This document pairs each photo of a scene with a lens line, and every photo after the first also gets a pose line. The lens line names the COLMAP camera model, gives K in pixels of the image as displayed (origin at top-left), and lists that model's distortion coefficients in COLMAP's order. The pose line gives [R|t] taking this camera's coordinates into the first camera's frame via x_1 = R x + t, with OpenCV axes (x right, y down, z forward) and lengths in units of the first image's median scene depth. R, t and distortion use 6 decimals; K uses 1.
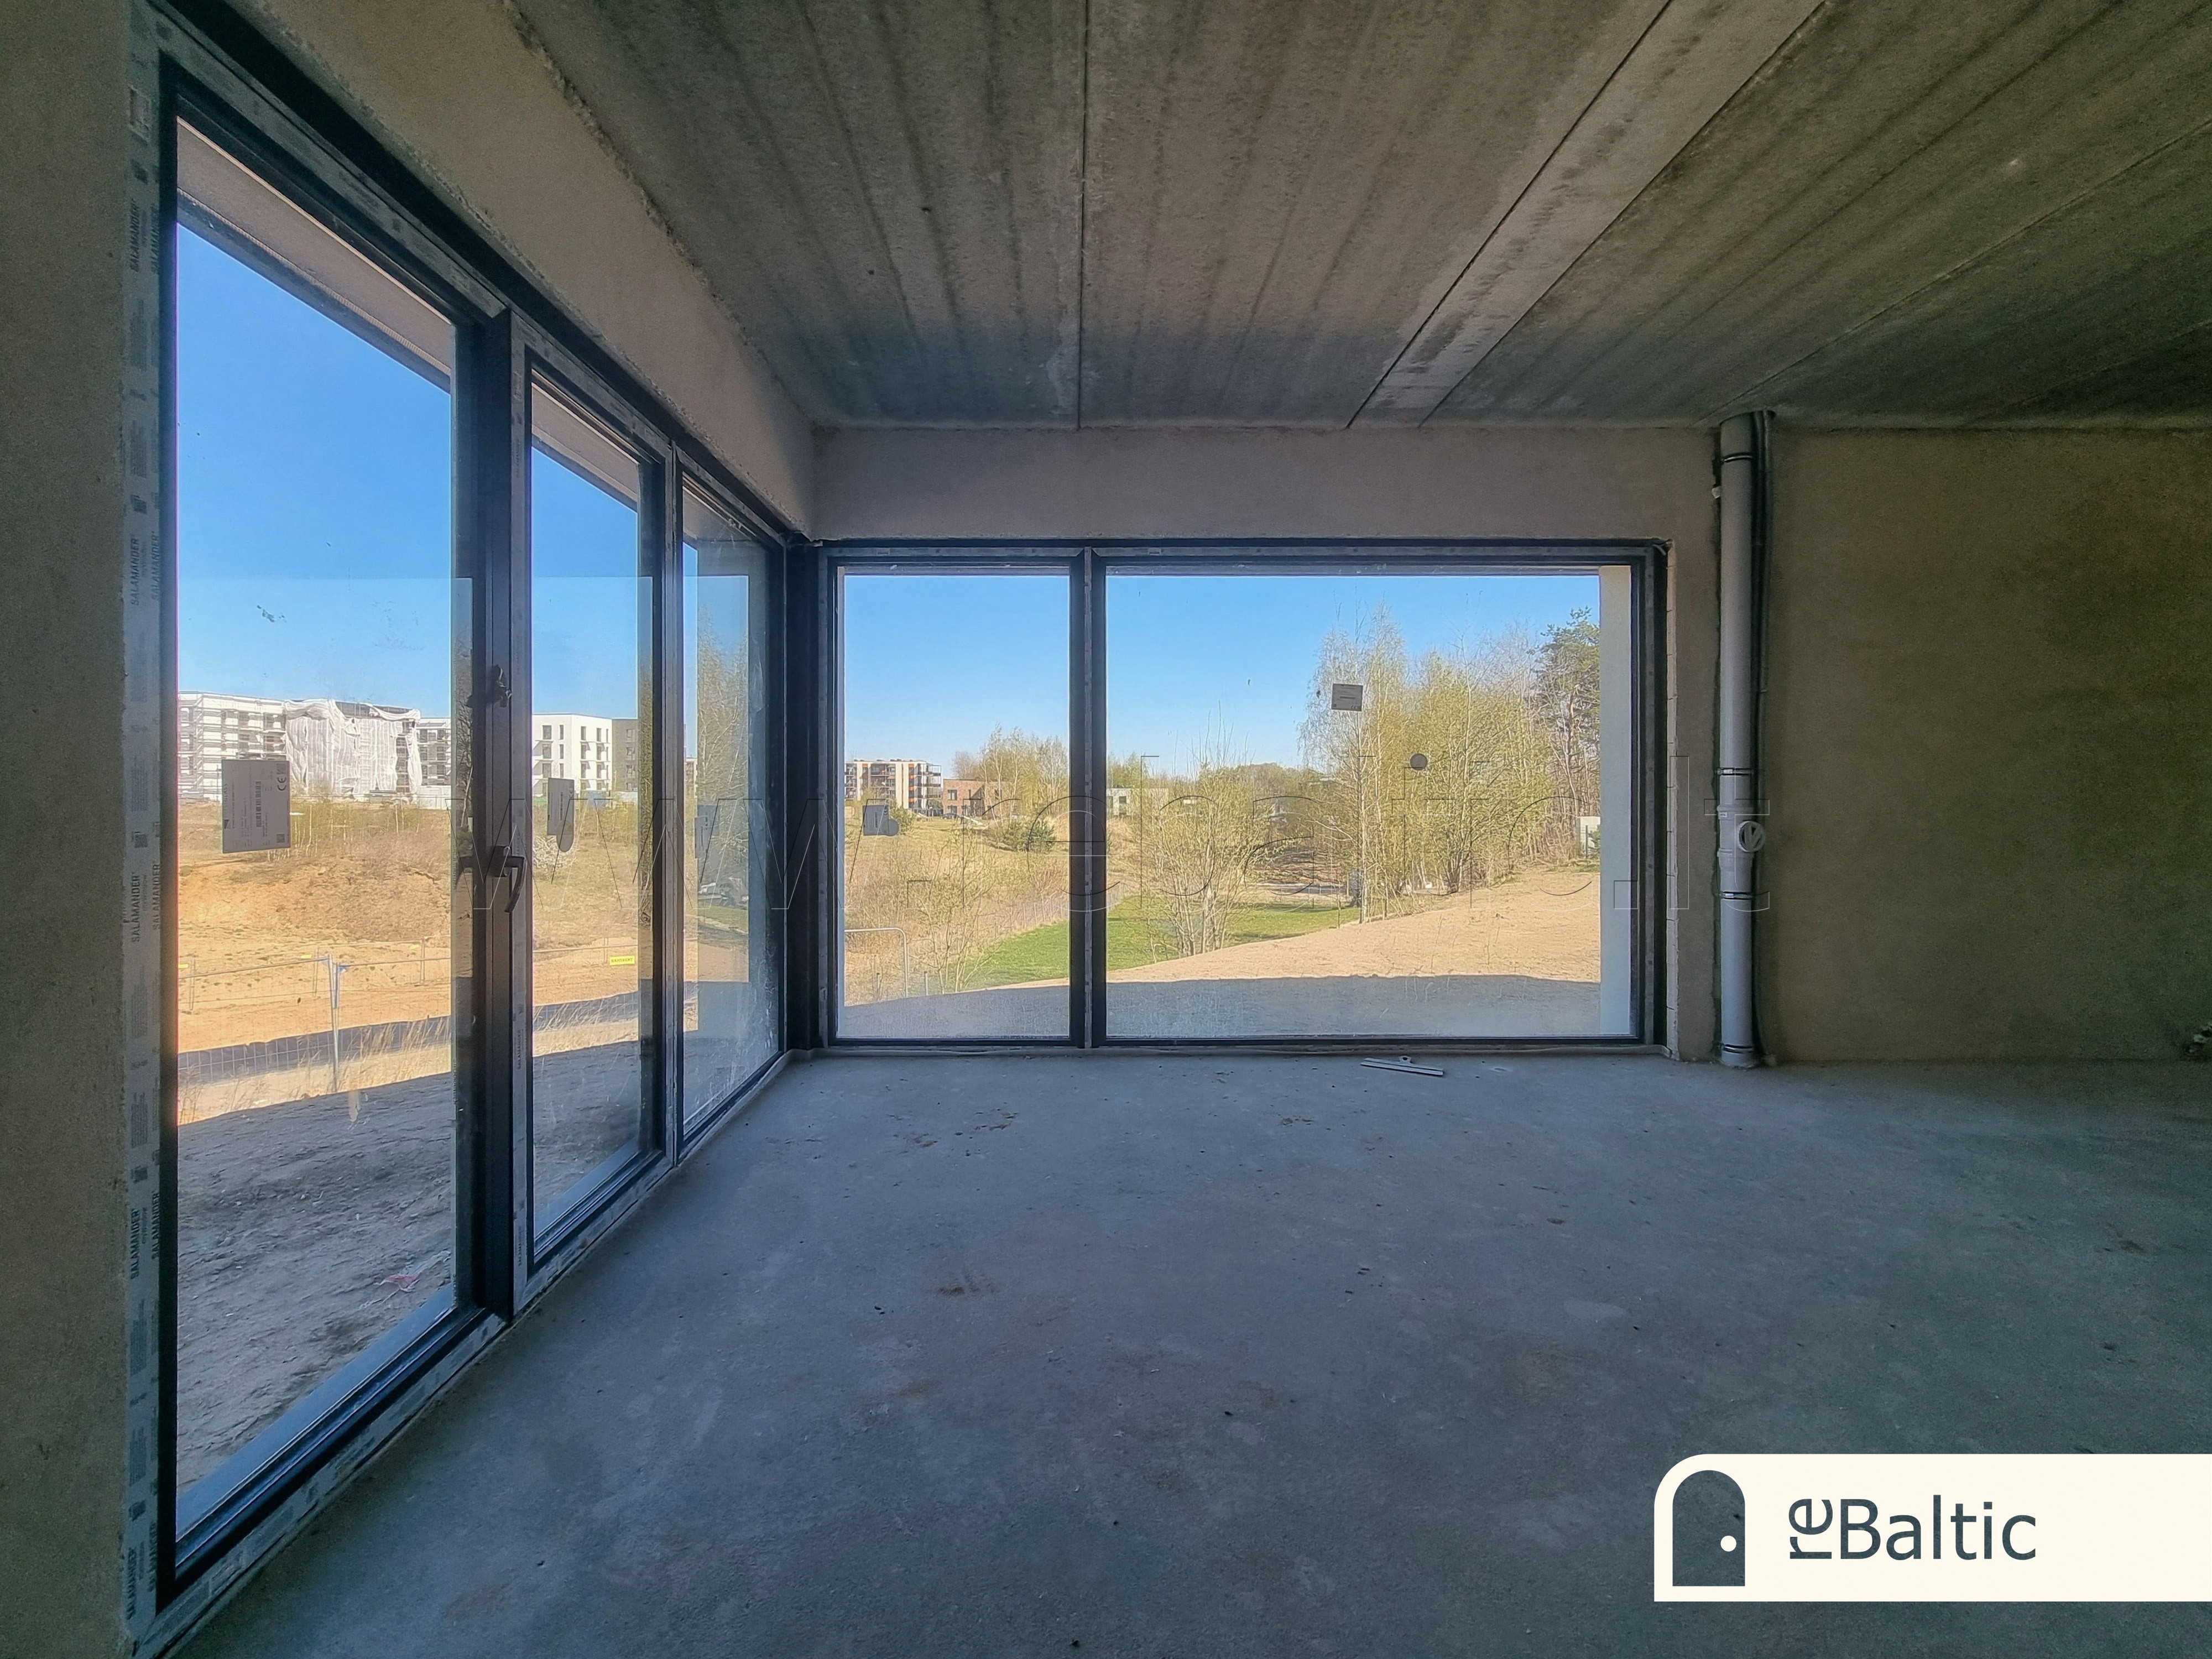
lens RADIAL K [[932.5, 0, 1062.1], [0, 932.5, 786.7], [0, 0, 1]] dist [-0.003300, 0.000482]
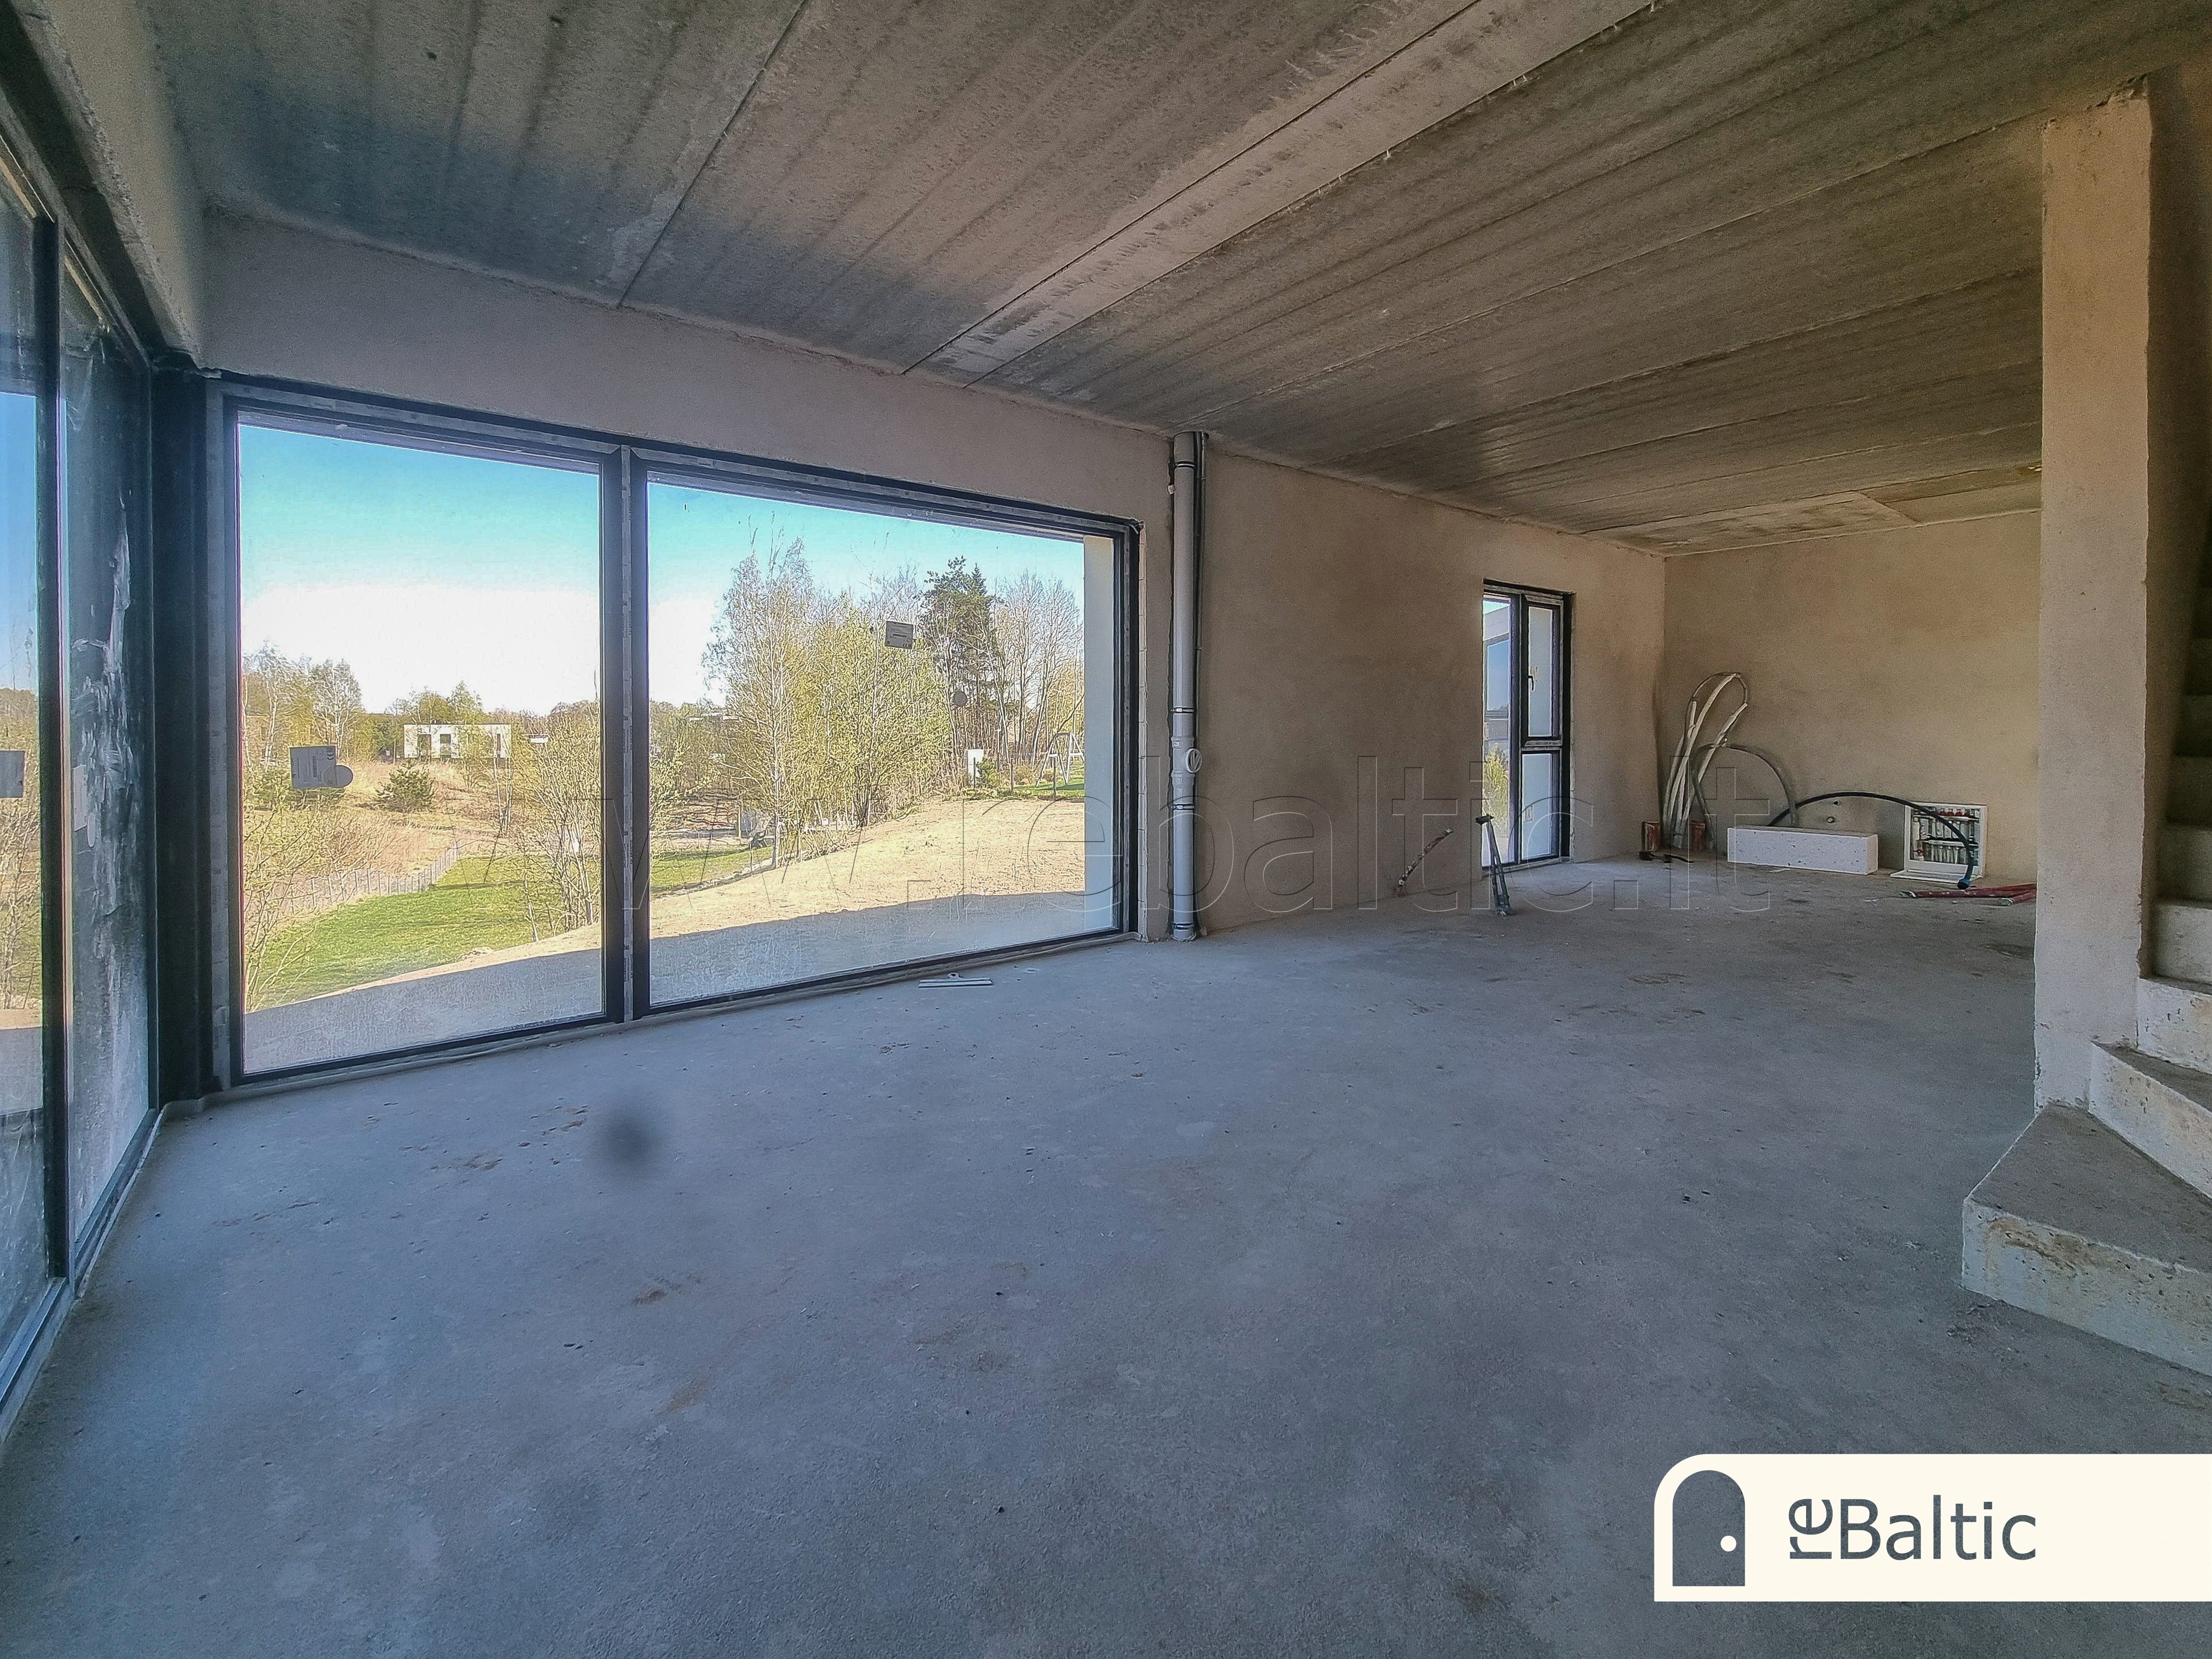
lens RADIAL K [[972.6, 0, 1101.7], [0, 972.6, 732.1], [0, 0, 1]] dist [-0.002431, 0.000913]
pose [[0.789397, -0.005643, 0.613857, -0.186407], [-0.000444, 0.999952, 0.009763, 0.000733], [-0.613883, -0.007979, 0.789357, 0.012909]]
